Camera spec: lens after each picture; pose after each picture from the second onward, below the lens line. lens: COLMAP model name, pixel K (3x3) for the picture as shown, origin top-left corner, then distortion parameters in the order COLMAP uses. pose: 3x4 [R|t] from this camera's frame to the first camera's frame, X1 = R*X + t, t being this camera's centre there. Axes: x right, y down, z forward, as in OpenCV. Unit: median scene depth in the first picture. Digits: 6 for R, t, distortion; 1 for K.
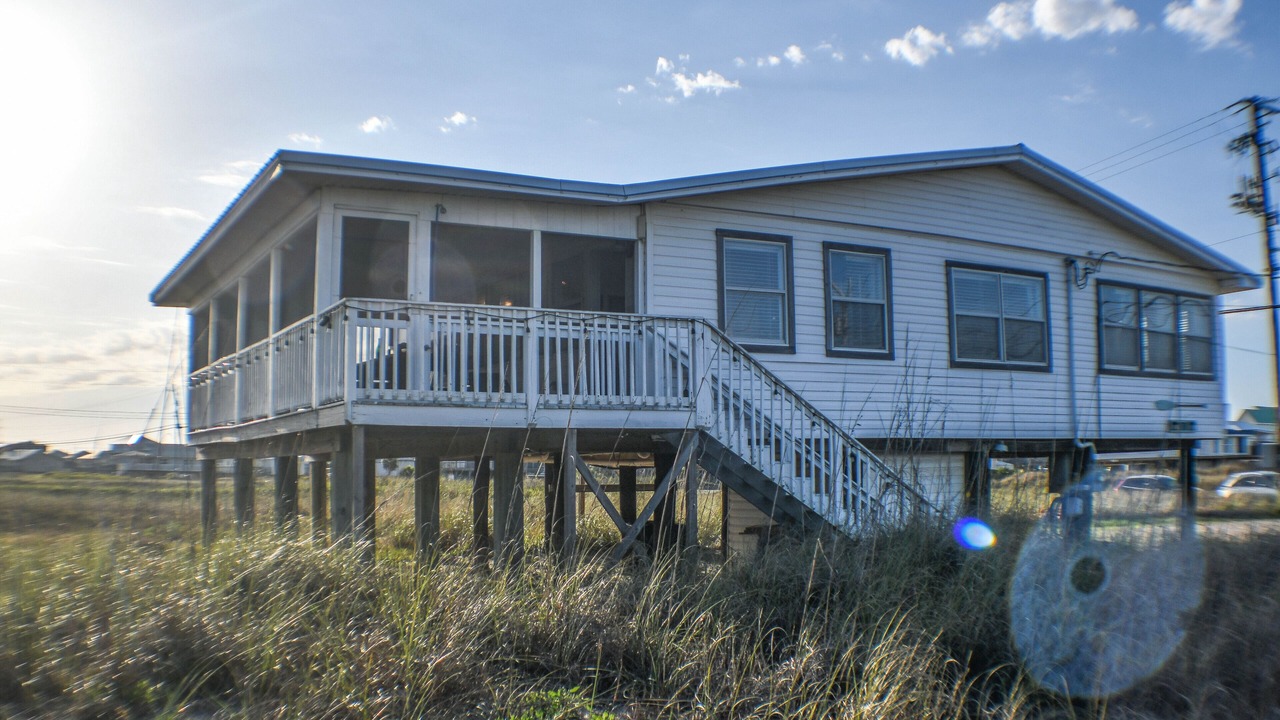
lens RADIAL K [[1232.2, 0, 636.8], [0, 1232.2, 370.9], [0, 0, 1]] dist [-0.370740, 0.146671]
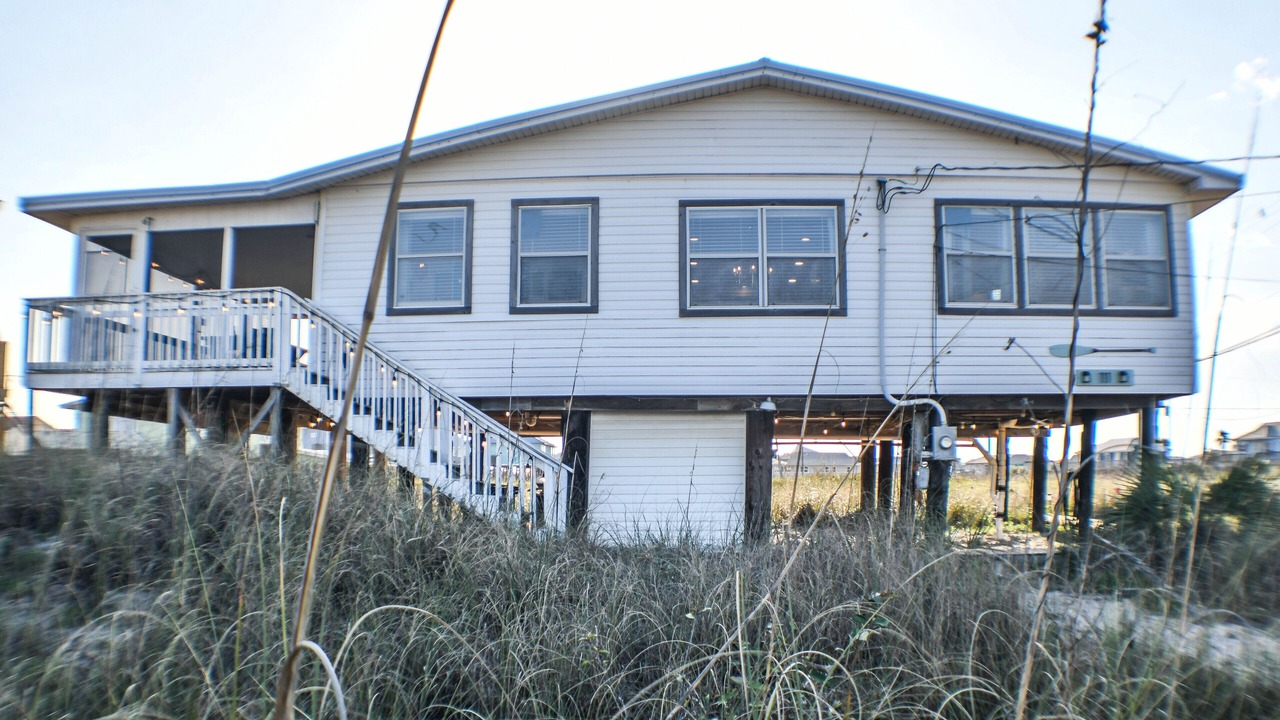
lens RADIAL K [[1232.2, 0, 636.8], [0, 1232.2, 370.9], [0, 0, 1]] dist [-0.370740, 0.146671]
pose [[0.844983, -0.037735, -0.533461, 0.746952], [0.039425, 0.999189, -0.008231, 0.045300], [0.533339, -0.014076, 0.845785, 0.198777]]
